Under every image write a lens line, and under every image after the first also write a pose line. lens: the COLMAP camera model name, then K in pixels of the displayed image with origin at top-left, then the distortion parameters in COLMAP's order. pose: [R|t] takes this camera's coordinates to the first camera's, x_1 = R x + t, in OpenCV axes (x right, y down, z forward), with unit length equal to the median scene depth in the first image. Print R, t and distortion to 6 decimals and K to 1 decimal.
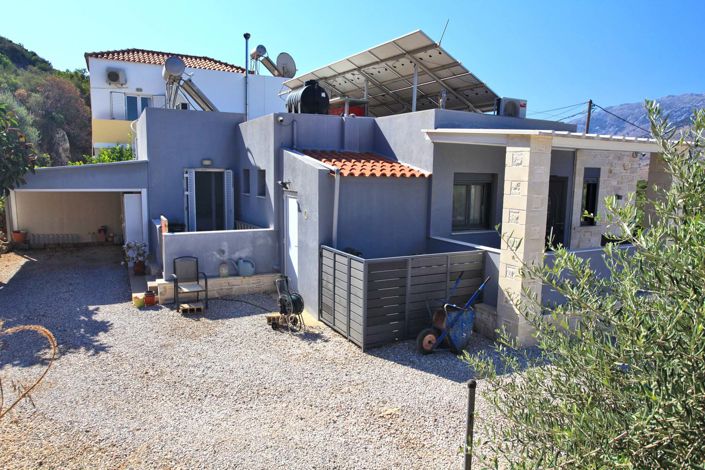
lens RADIAL K [[451.5, 0, 350.7], [0, 451.5, 237.0], [0, 0, 1]] dist [-0.044081, 0.004974]
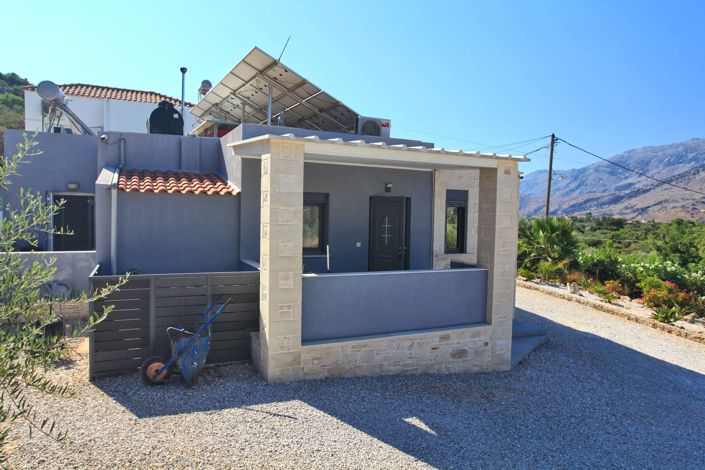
lens RADIAL K [[451.5, 0, 352.4], [0, 451.5, 236.9], [0, 0, 1]] dist [-0.044081, 0.004974]
pose [[0.999406, 0.007023, -0.033747, 0.383413], [-0.009999, 0.995995, -0.088846, 0.028941], [0.032988, 0.089131, 0.995473, 0.077166]]
